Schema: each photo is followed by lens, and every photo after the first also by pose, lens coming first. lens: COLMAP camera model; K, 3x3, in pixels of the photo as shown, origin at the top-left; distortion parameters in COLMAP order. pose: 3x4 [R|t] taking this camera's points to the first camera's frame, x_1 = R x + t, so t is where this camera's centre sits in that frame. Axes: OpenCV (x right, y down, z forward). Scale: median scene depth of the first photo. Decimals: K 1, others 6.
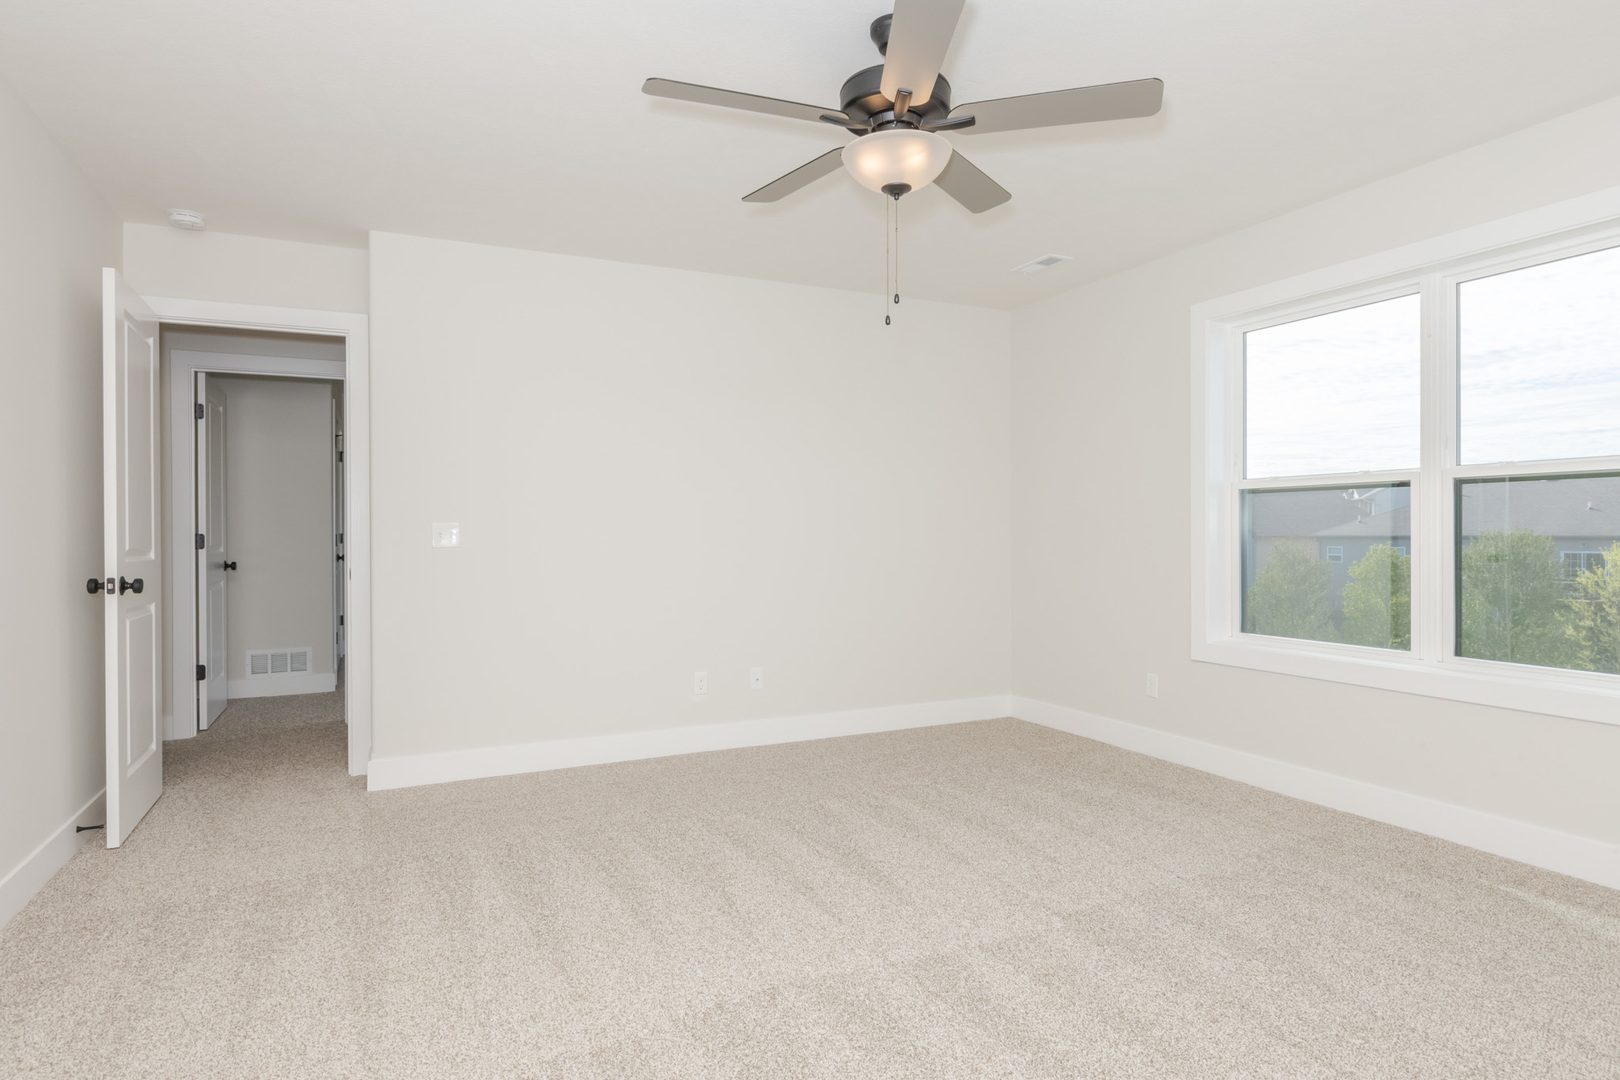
lens RADIAL K [[952.7, 0, 810.0], [0, 952.7, 540.0], [0, 0, 1]] dist [0.003462, 0.000375]
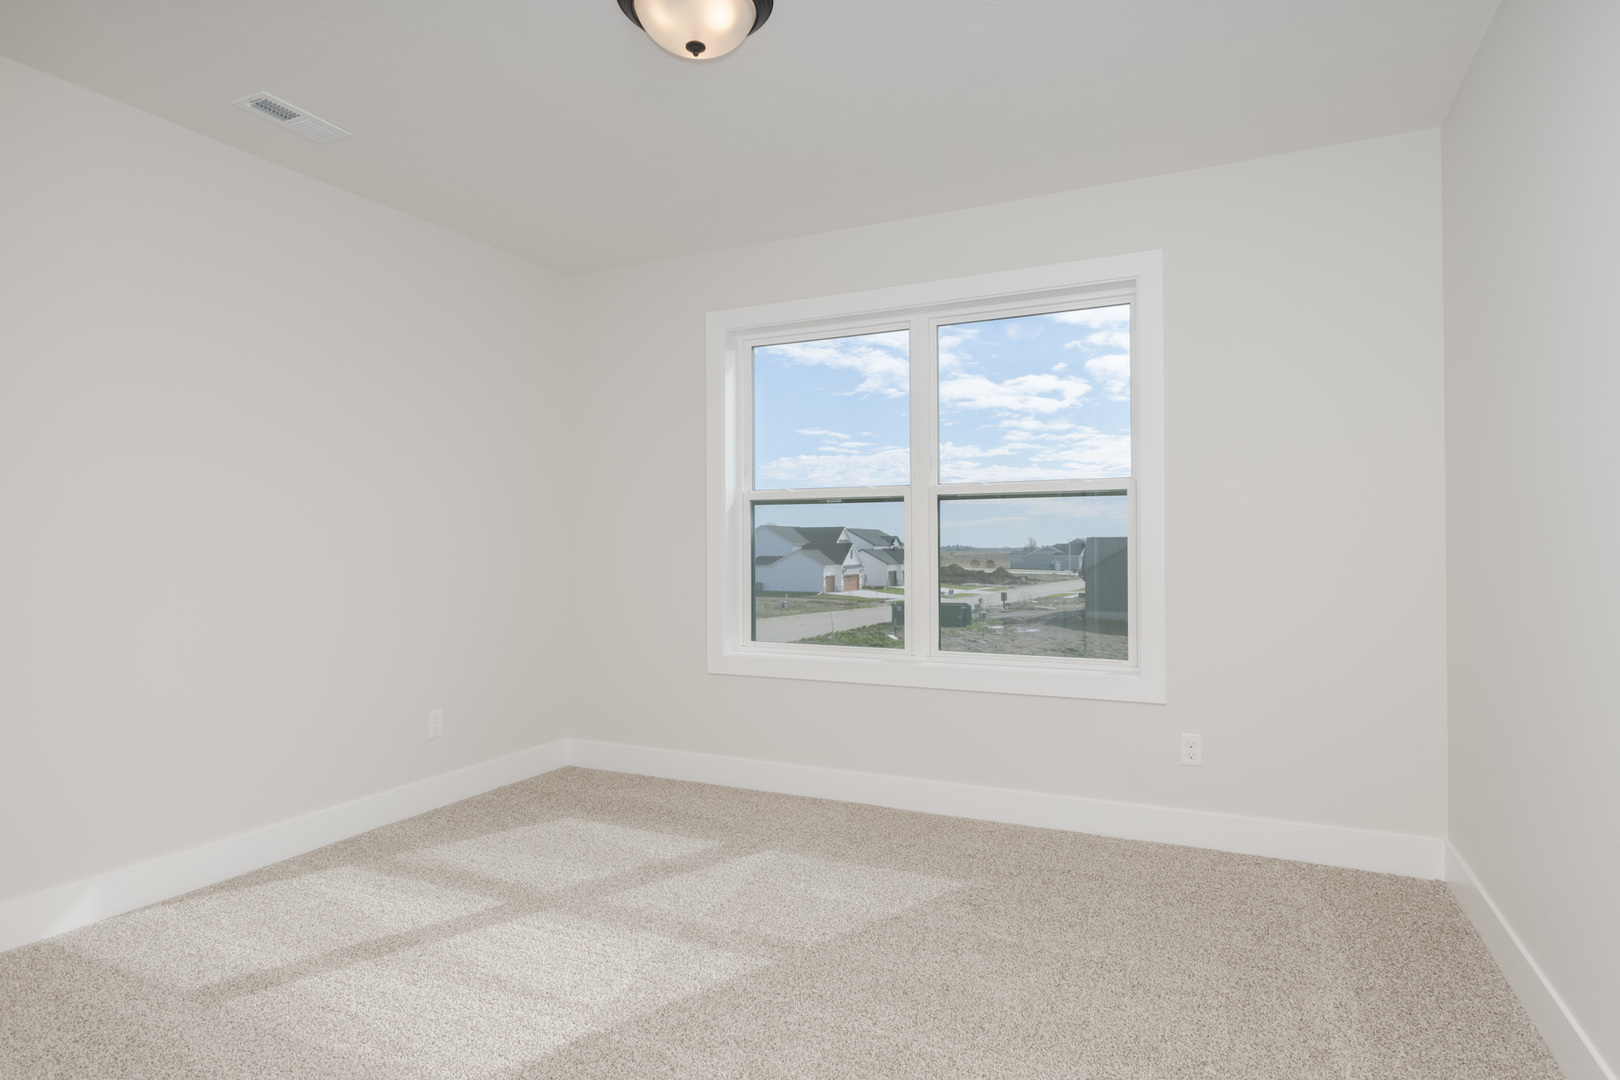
lens RADIAL K [[901.9, 0, 816.7], [0, 901.9, 536.2], [0, 0, 1]] dist [0.001402, -0.002718]
pose [[0.778372, 0.003558, 0.627794, -0.113070], [0.006359, 0.999888, -0.013552, -0.001387], [-0.627771, 0.014541, 0.778262, 0.239721]]
